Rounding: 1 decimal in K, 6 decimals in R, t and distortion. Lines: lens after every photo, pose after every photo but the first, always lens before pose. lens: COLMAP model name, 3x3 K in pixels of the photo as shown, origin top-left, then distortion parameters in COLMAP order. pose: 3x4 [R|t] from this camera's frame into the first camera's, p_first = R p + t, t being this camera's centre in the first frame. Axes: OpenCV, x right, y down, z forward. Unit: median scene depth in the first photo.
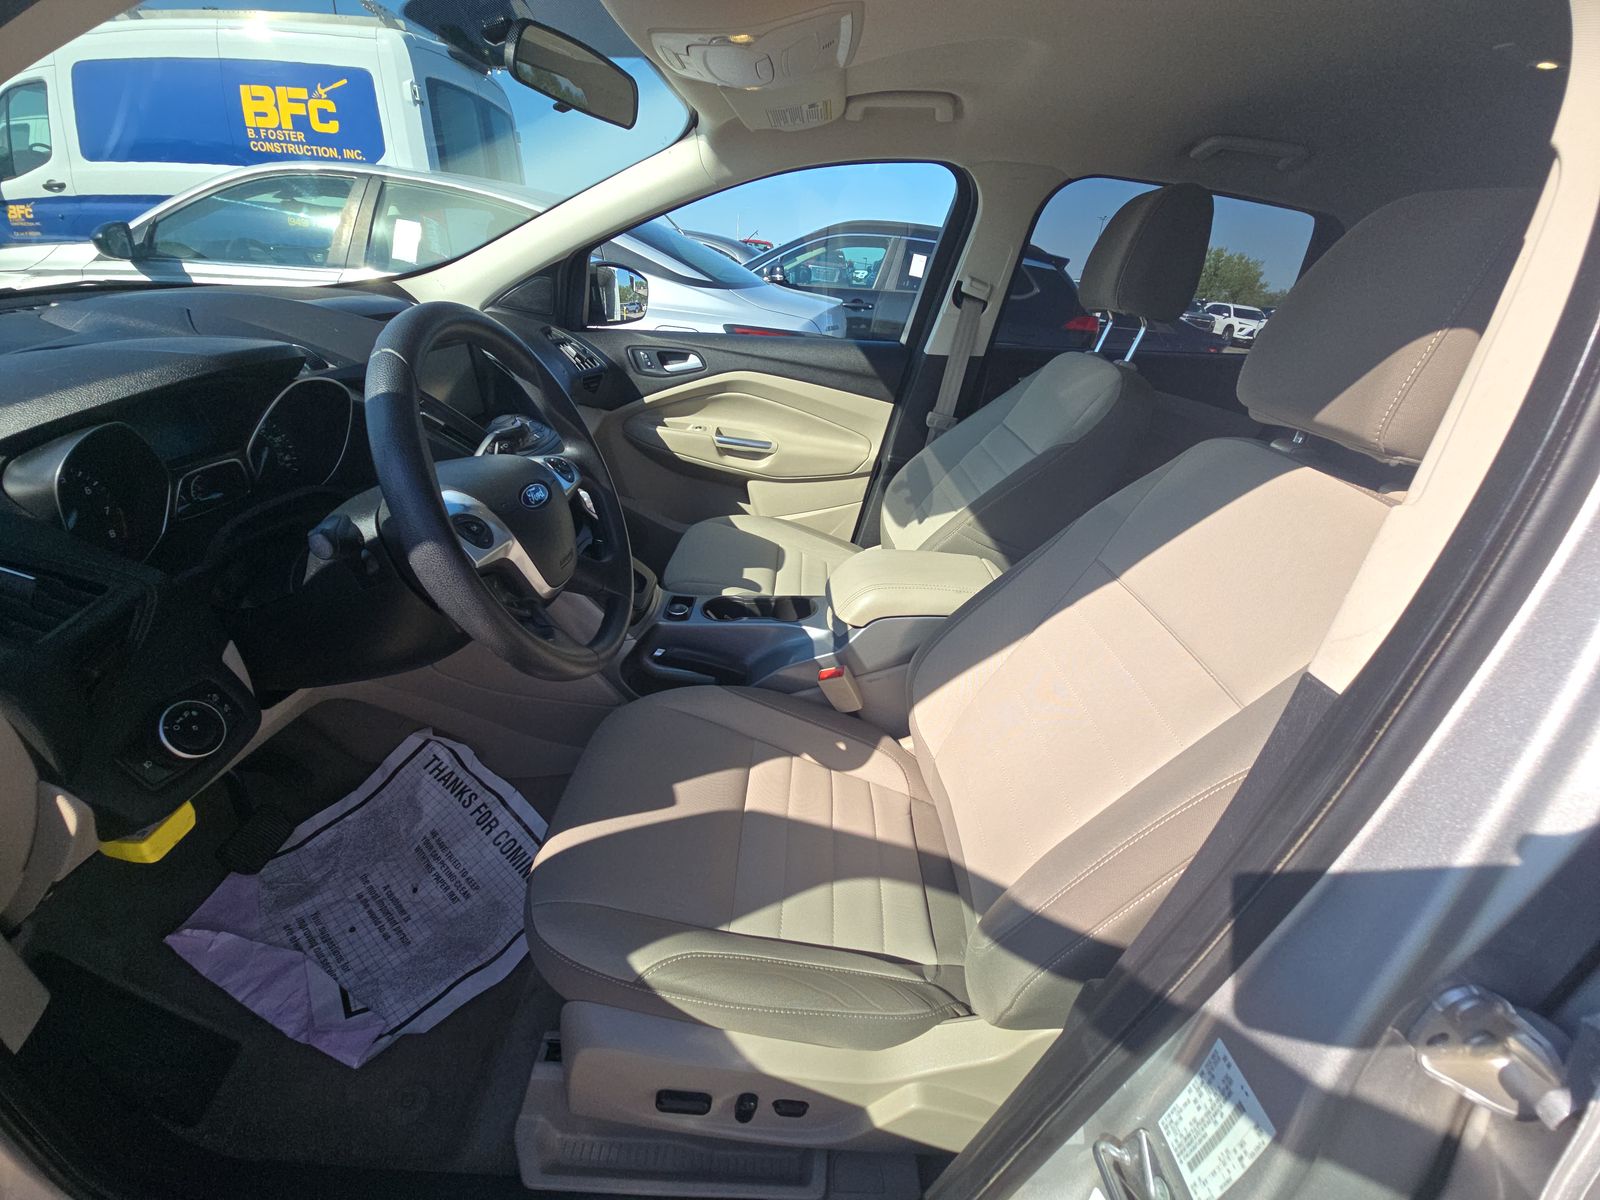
lens RADIAL K [[642.6, 0, 802.9], [0, 642.6, 593.4], [0, 0, 1]] dist [0.022777, -0.019597]
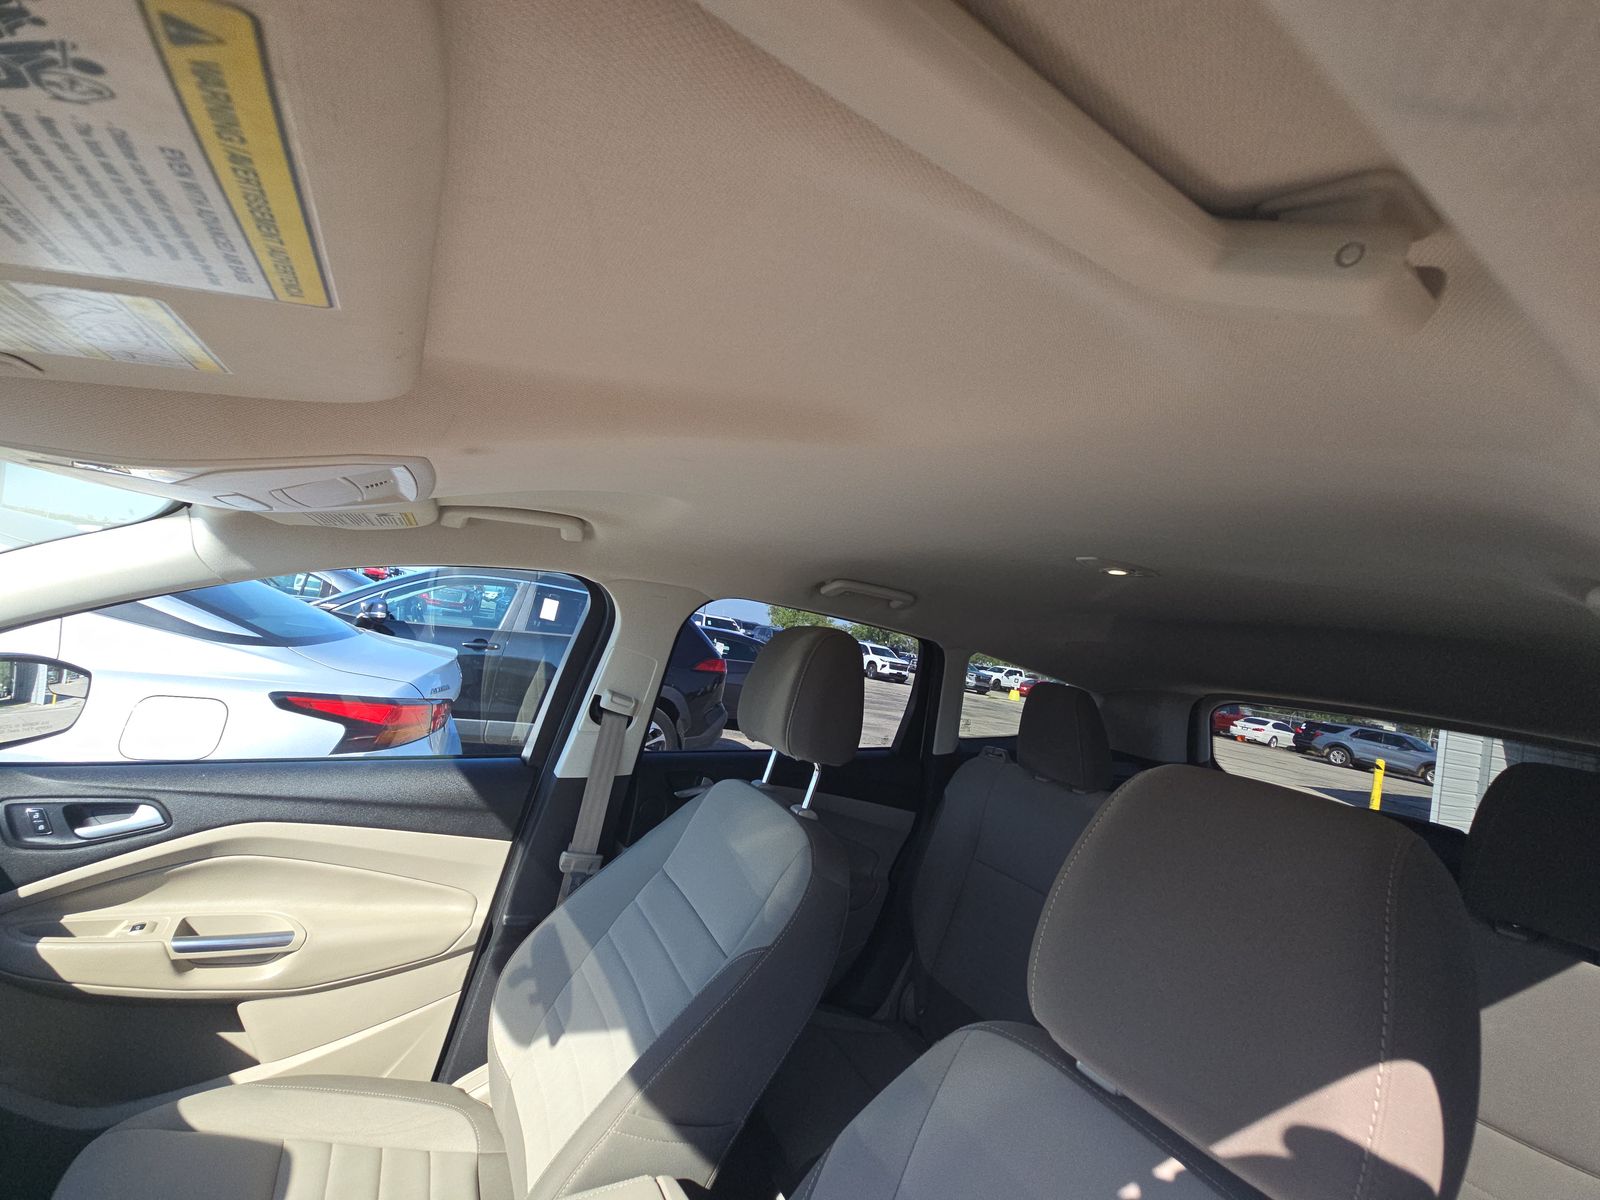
lens RADIAL K [[642.6, 0, 802.9], [0, 642.6, 593.4], [0, 0, 1]] dist [0.022777, -0.019597]
pose [[0.861237, 0.060011, 0.504648, 0.040615], [0.176119, 0.896224, -0.407143, -0.195574], [-0.476710, 0.439524, 0.761292, 0.170891]]
